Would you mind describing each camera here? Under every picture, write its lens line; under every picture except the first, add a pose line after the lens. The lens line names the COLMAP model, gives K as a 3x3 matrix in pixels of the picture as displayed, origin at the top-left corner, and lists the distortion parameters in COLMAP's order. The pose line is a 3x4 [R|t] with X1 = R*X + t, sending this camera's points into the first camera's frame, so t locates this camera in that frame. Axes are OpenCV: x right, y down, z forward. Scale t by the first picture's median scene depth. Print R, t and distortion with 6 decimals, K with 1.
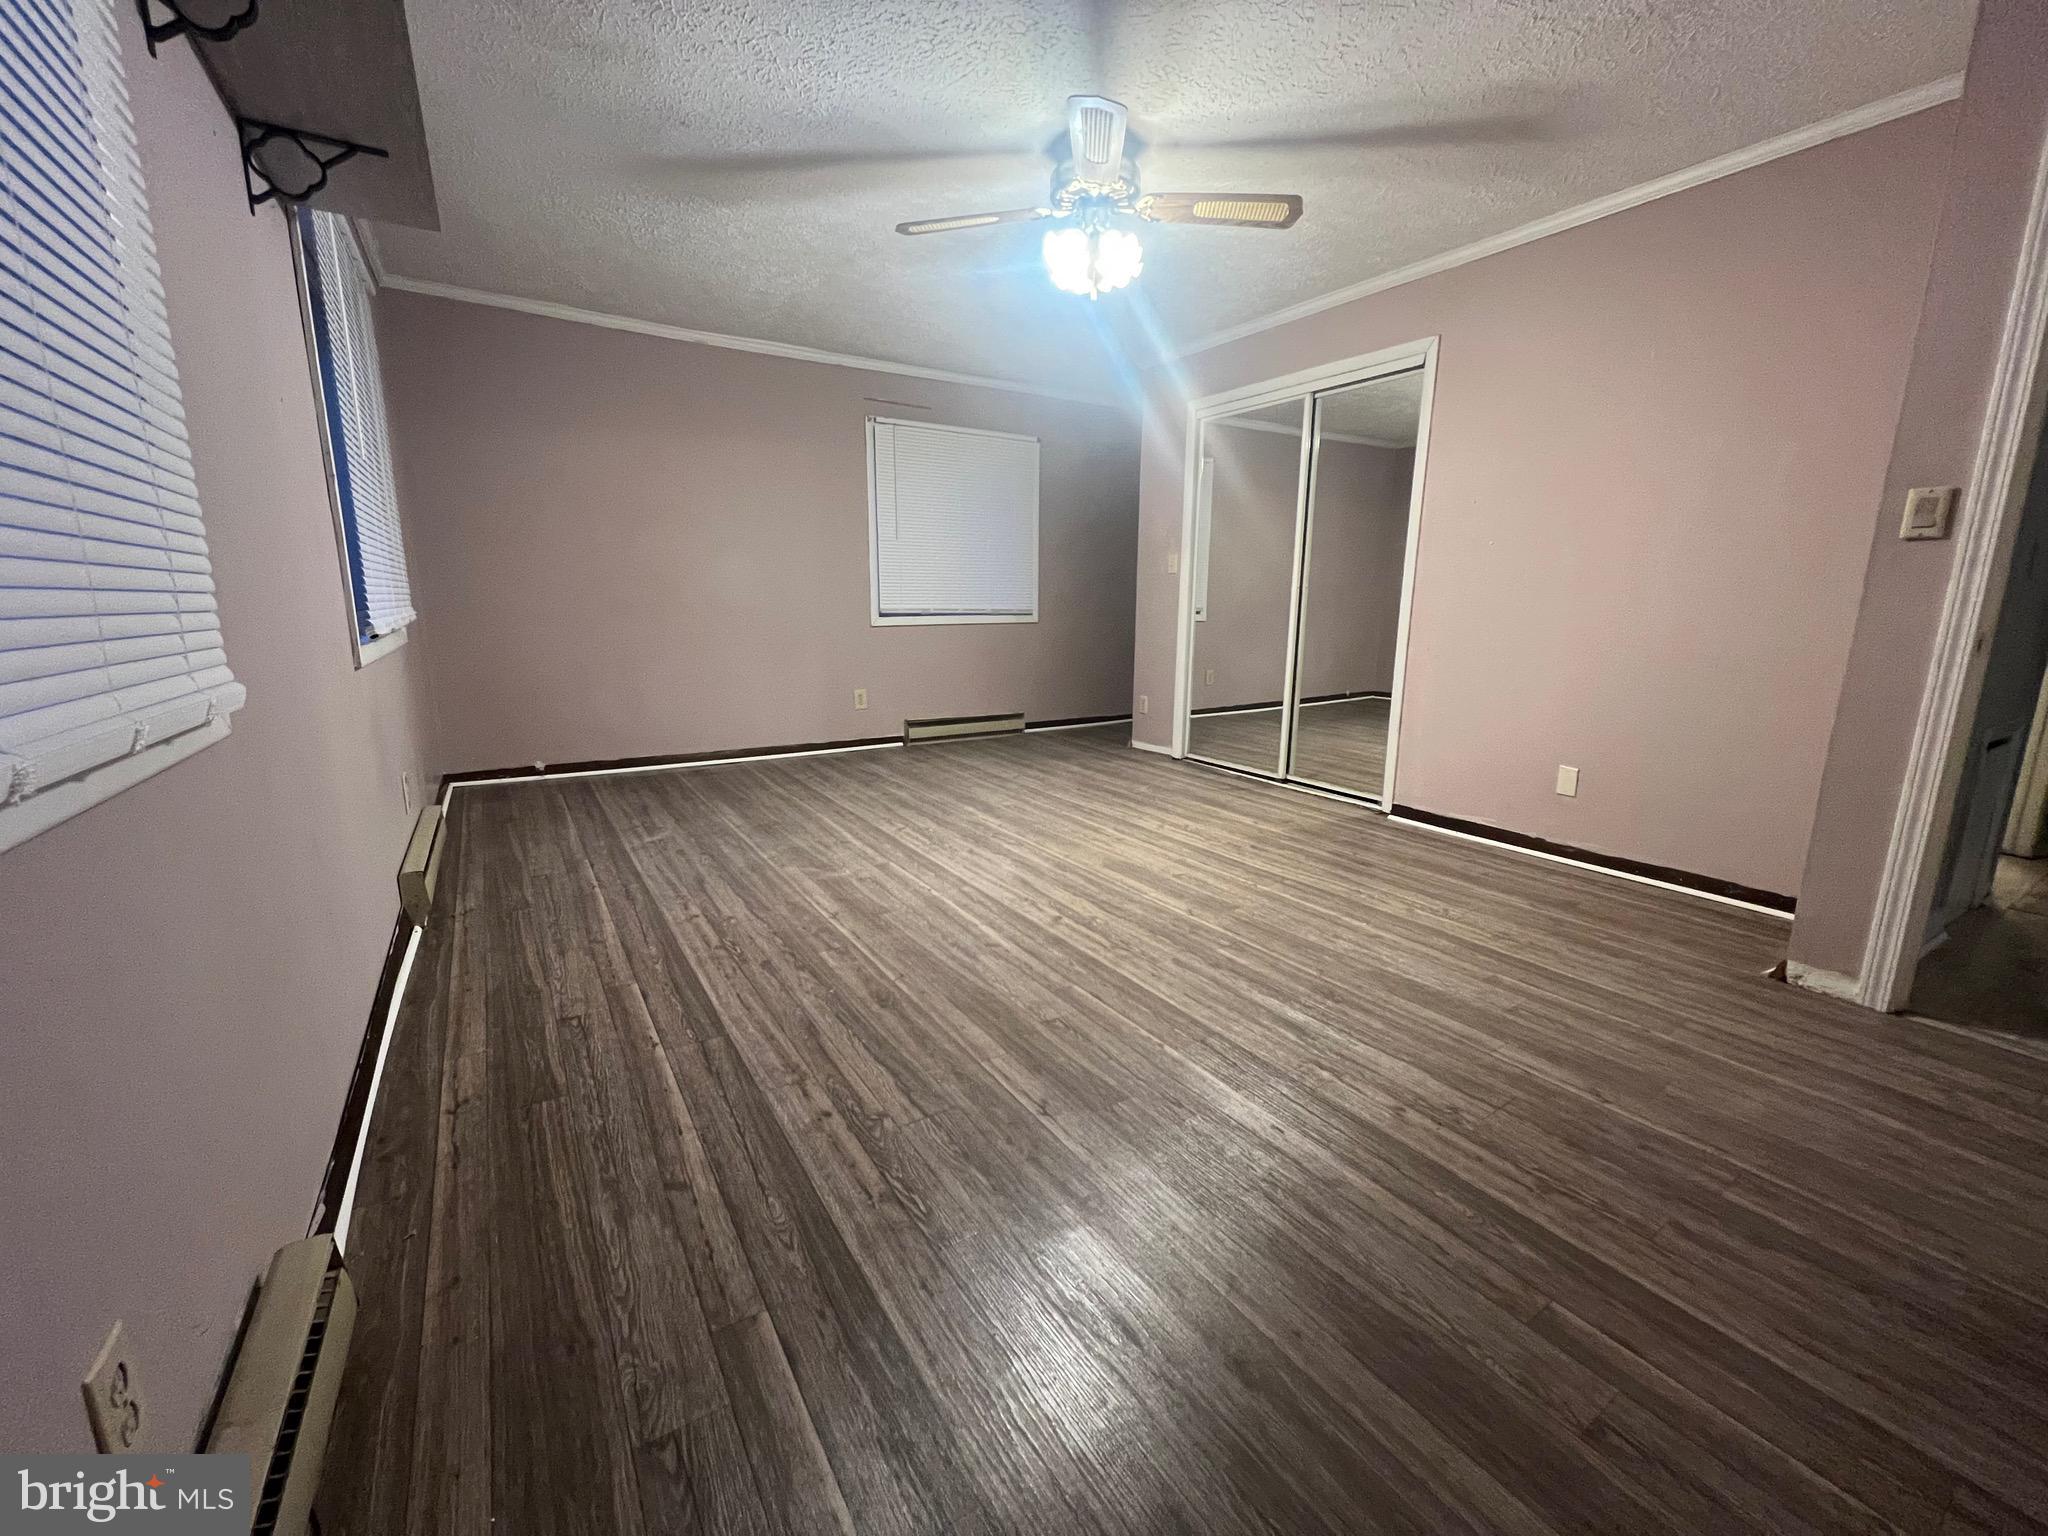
lens RADIAL K [[816.0, 0, 1023.3], [0, 816.0, 762.4], [0, 0, 1]] dist [-0.002210, -0.000125]
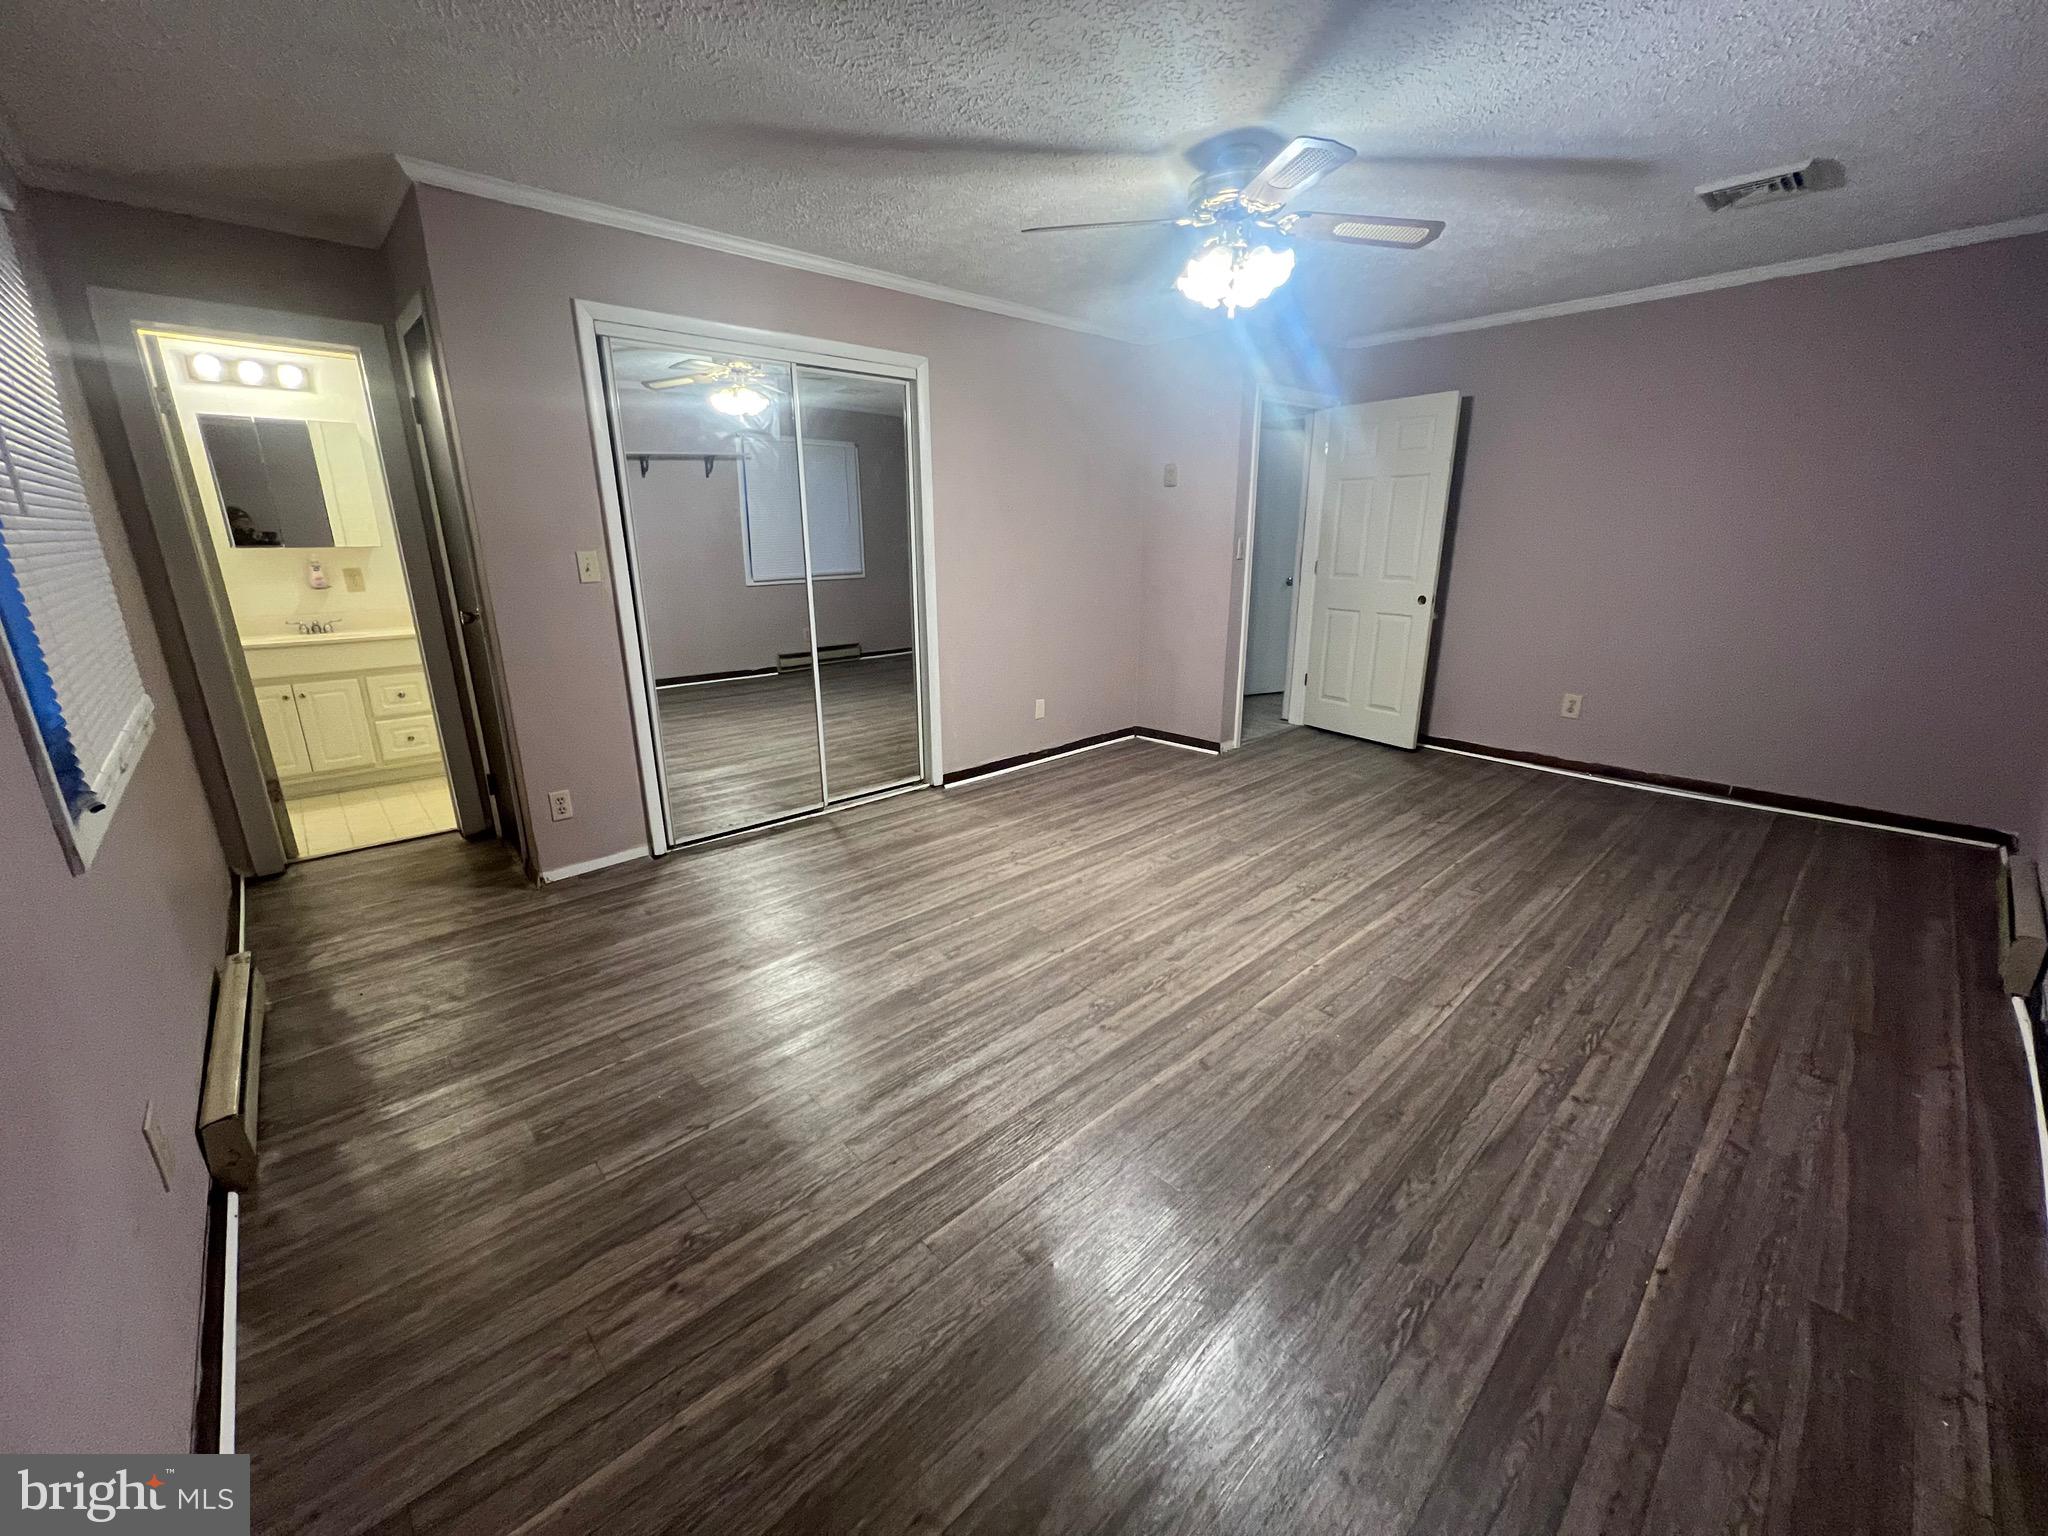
lens RADIAL K [[816.0, 0, 1015.1], [0, 816.0, 756.7], [0, 0, 1]] dist [-0.002210, -0.000125]
pose [[-0.170167, -0.274732, 0.946343, -0.846708], [0.202471, 0.930112, 0.306427, -0.402652], [-0.964390, 0.243751, -0.102649, 1.350402]]
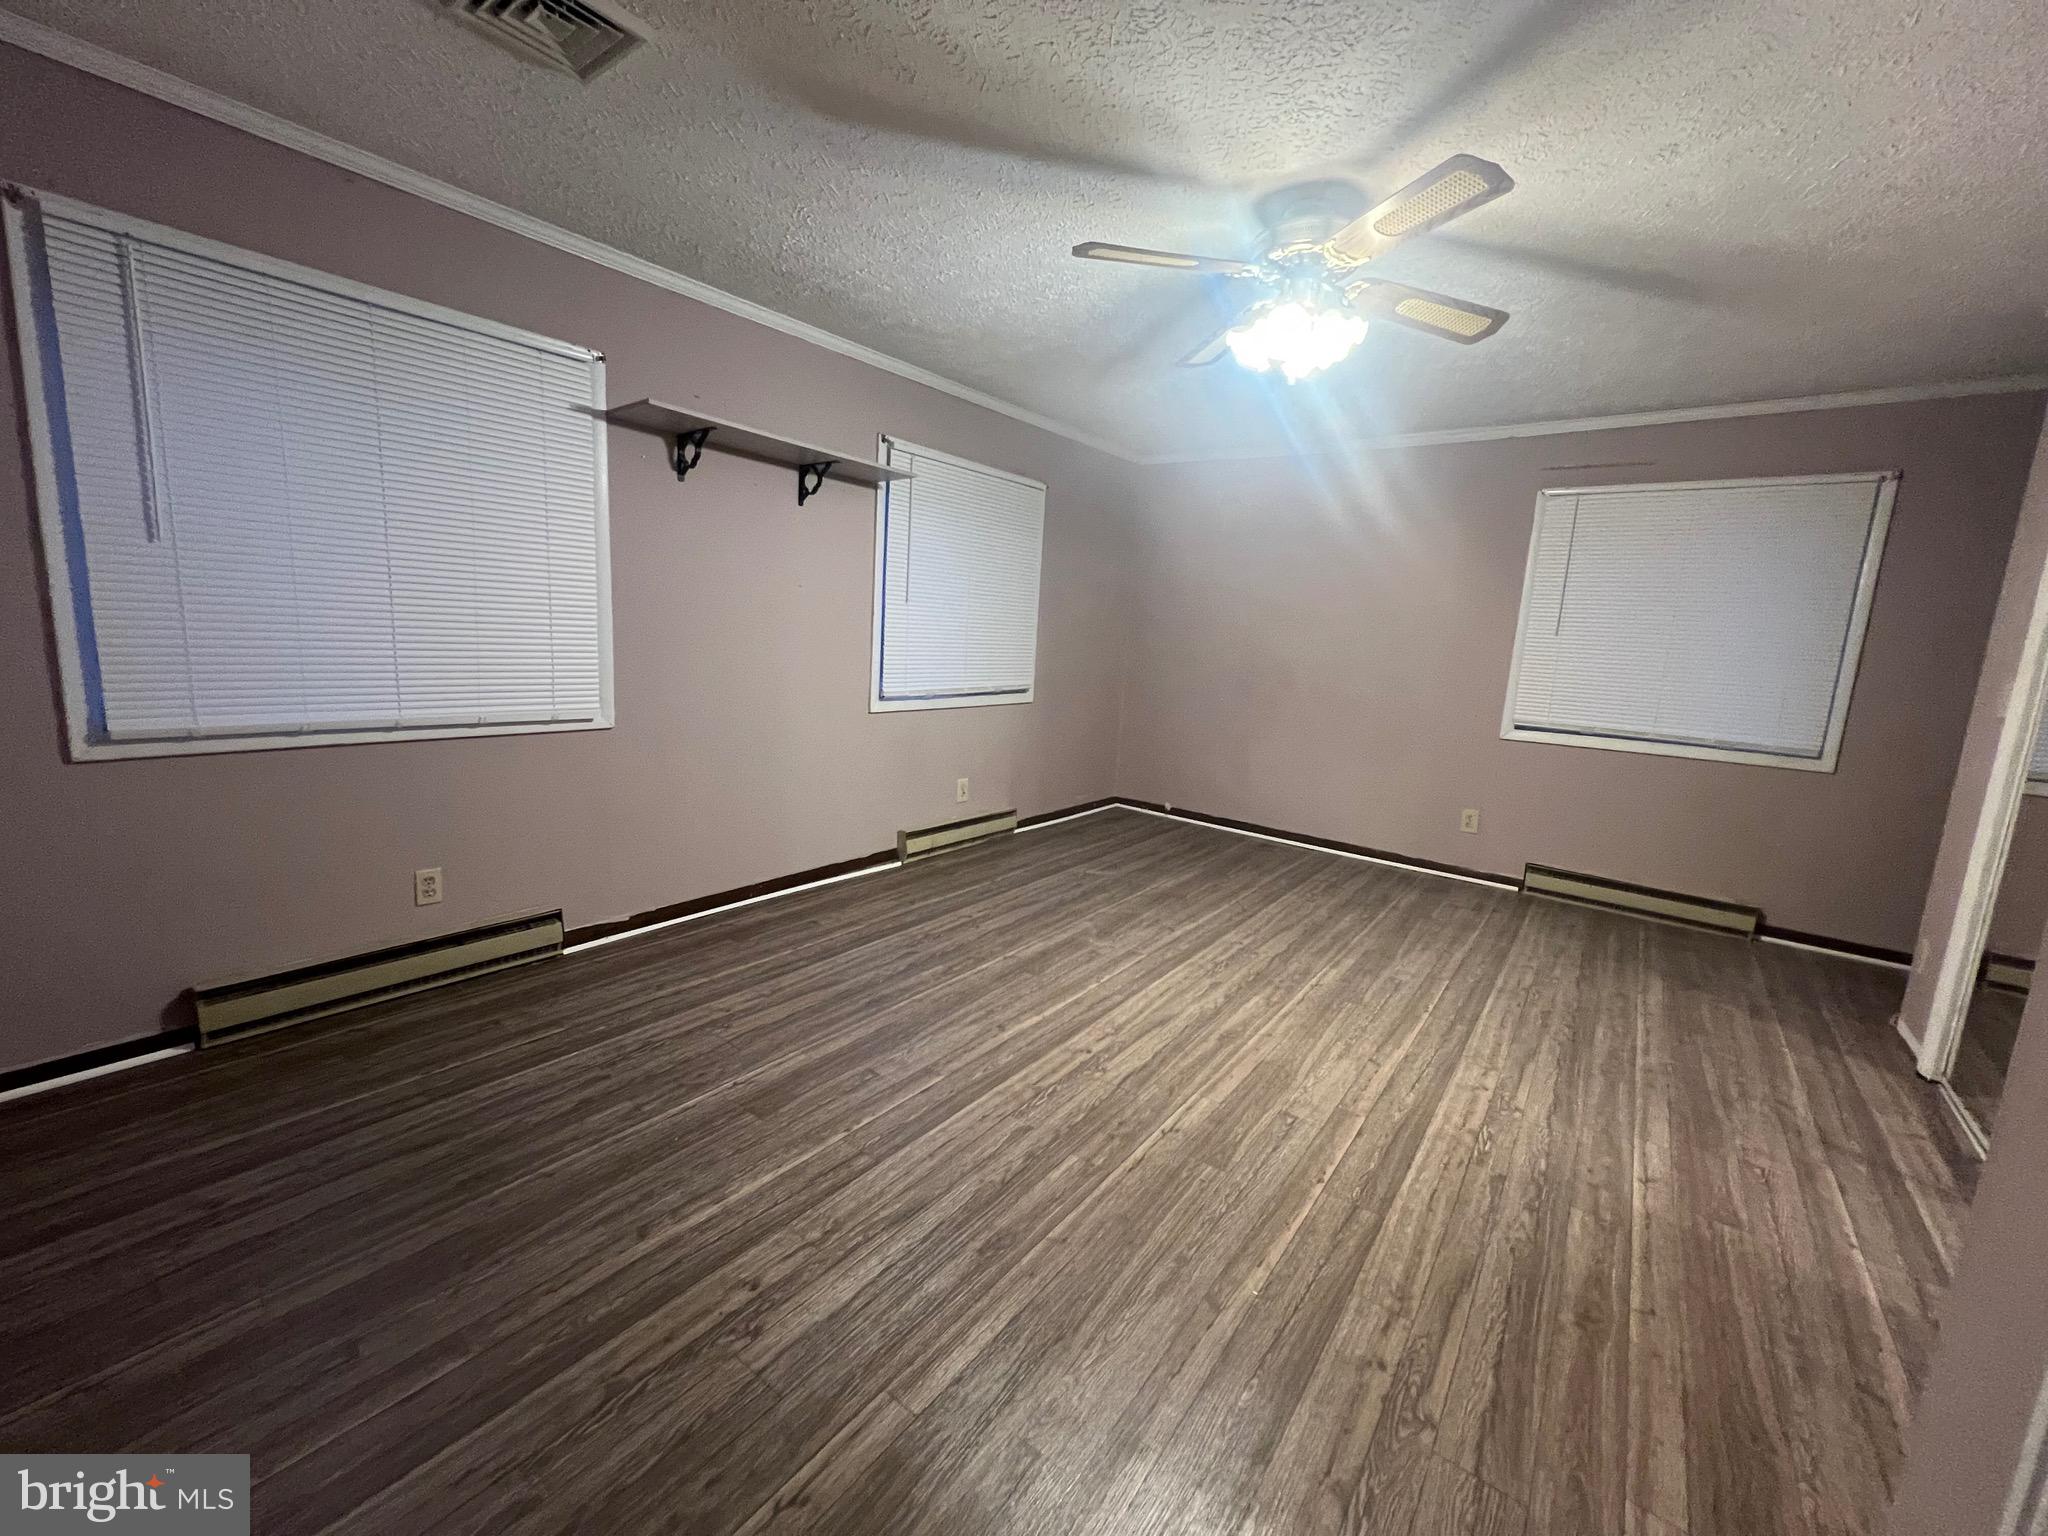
lens RADIAL K [[816.0, 0, 1018.7], [0, 816.0, 766.6], [0, 0, 1]] dist [-0.002210, -0.000125]
pose [[0.335785, 0.172015, -0.926099, 0.766626], [-0.238826, 0.966604, 0.092945, -0.182380], [0.911159, 0.189967, 0.365652, 0.470208]]
